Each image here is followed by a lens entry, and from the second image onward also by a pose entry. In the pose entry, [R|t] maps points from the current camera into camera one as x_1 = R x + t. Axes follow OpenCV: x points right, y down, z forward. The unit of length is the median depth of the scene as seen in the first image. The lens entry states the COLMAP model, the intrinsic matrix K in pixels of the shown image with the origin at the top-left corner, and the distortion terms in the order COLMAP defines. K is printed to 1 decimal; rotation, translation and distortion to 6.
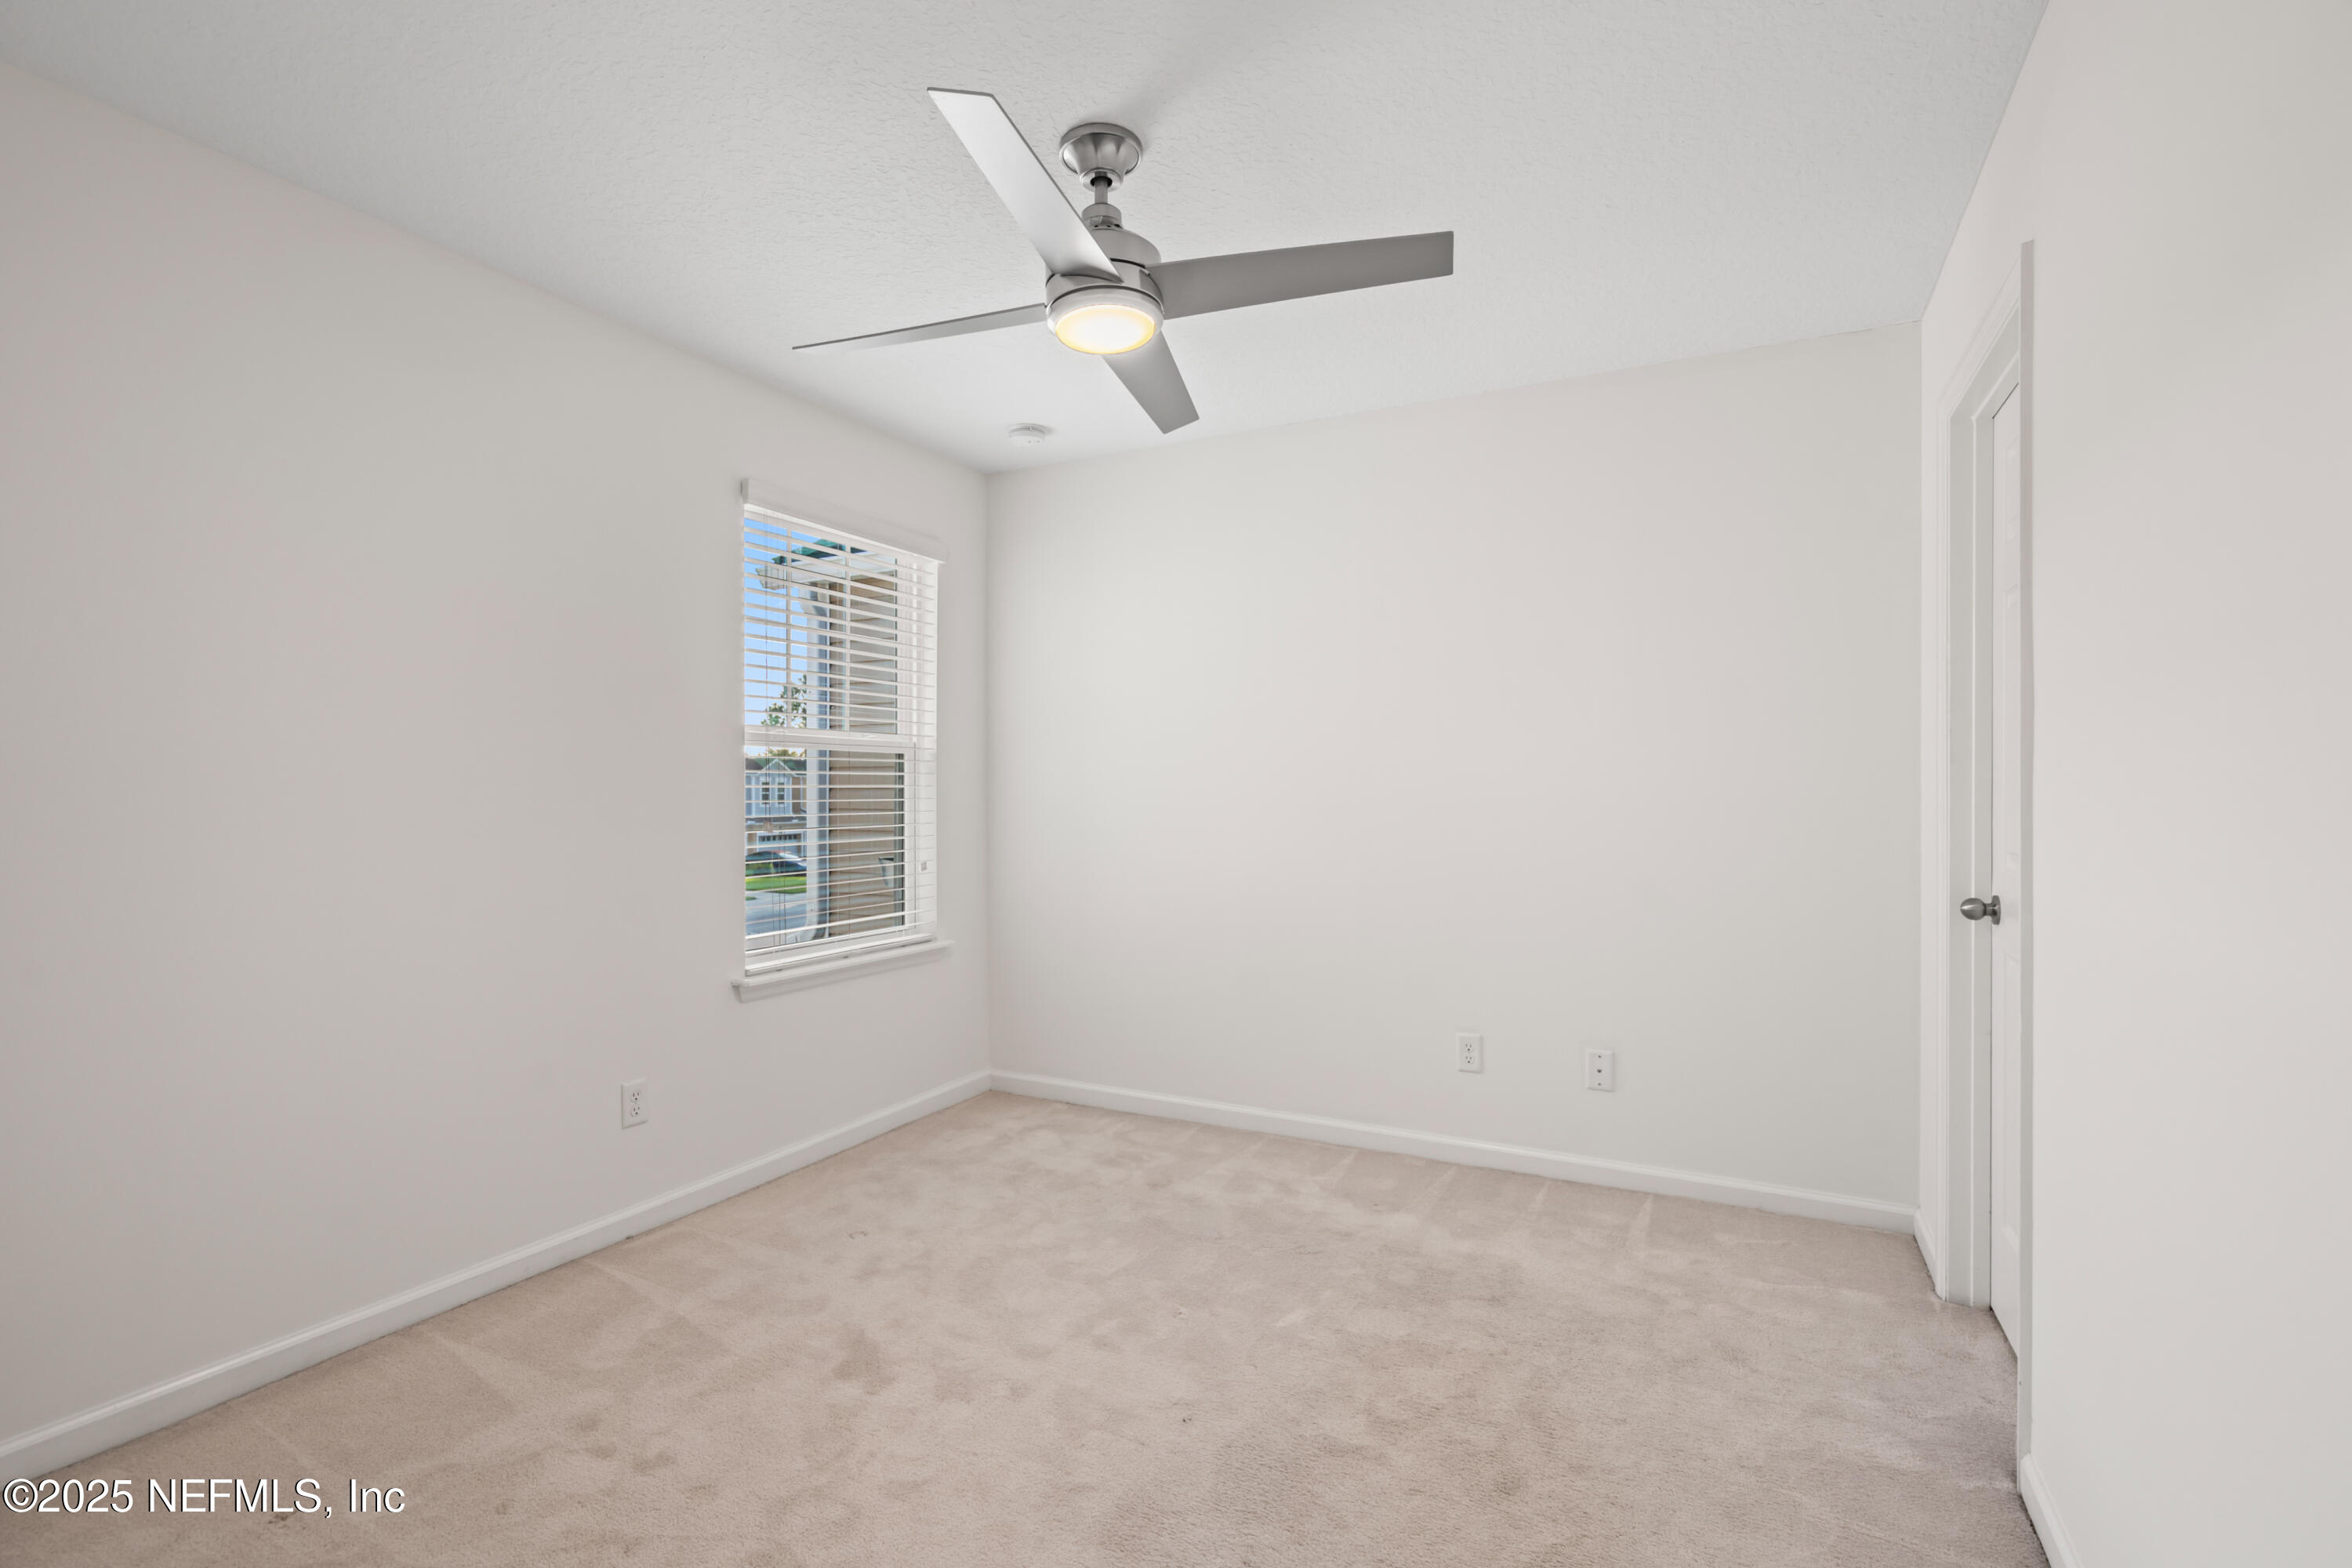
lens RADIAL K [[1104.5, 0, 1177.5], [0, 1104.5, 796.2], [0, 0, 1]] dist [-0.002383, 0.000136]
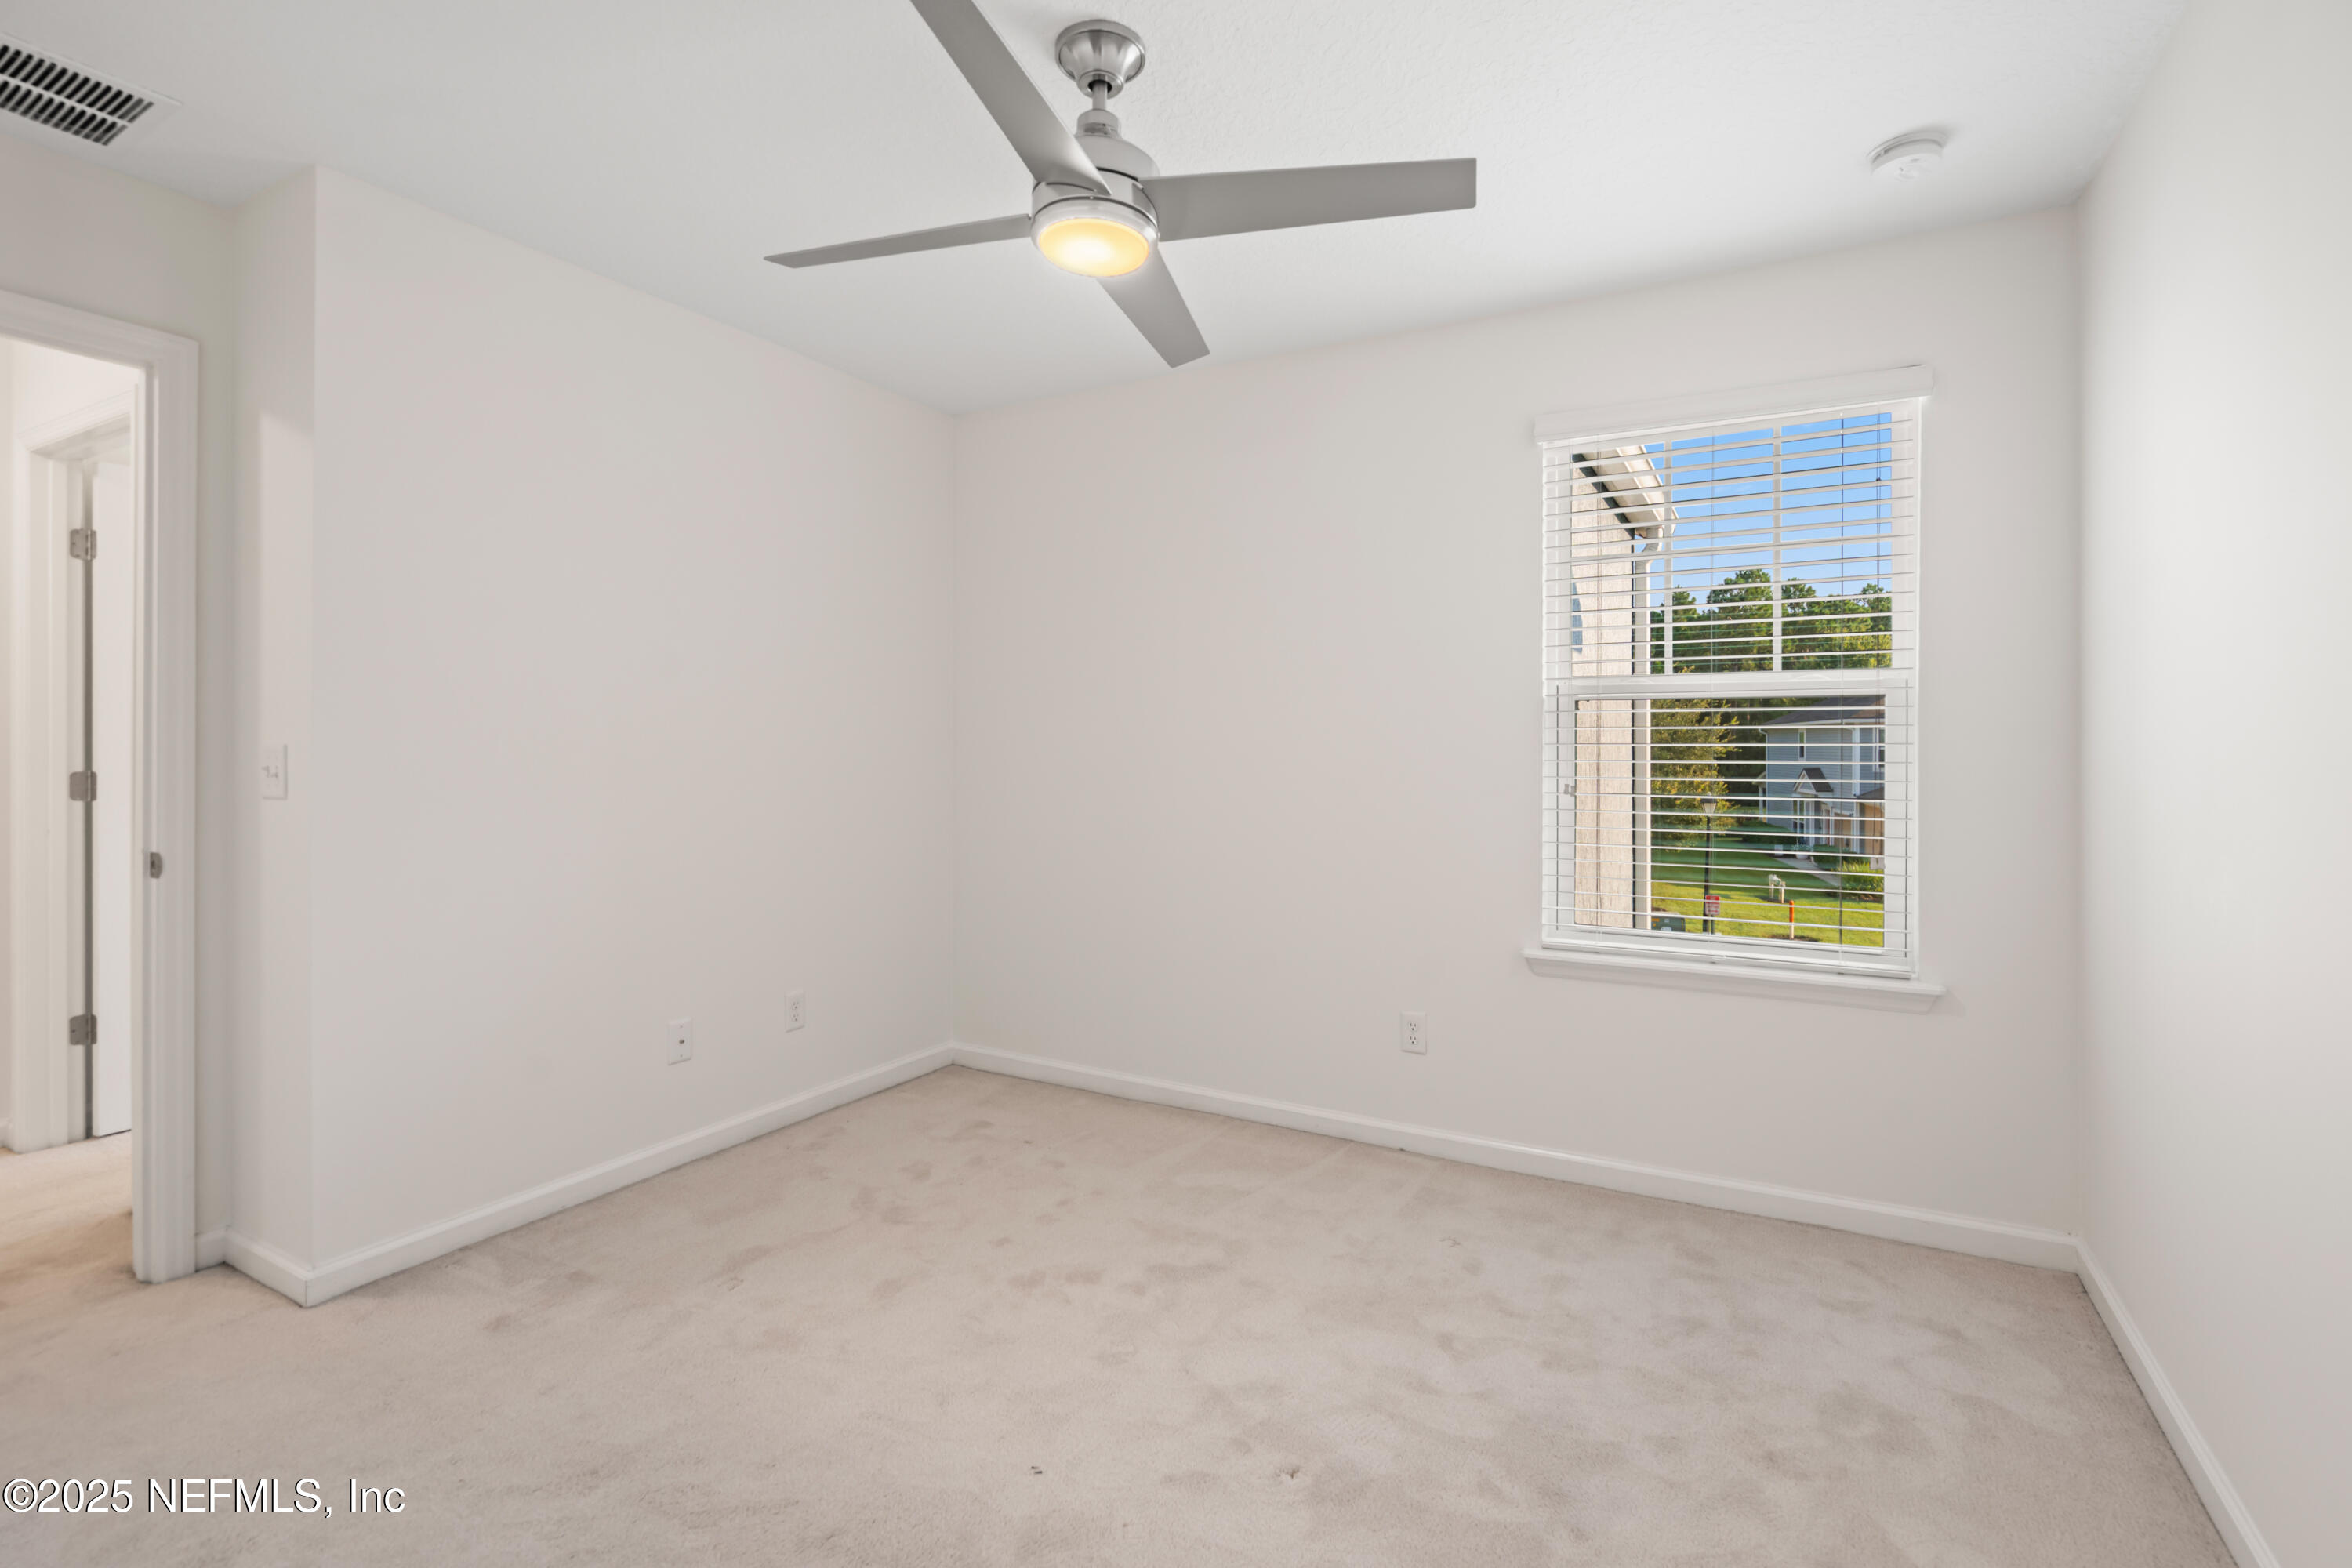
lens RADIAL K [[1084.2, 0, 1185.2], [0, 1084.2, 769.3], [0, 0, 1]] dist [-0.001280, 0.000617]
pose [[-0.045865, 0.011846, -0.998877, 0.596082], [-0.008420, 0.999890, 0.012244, 0.002704], [0.998912, 0.008972, -0.045761, 0.814399]]
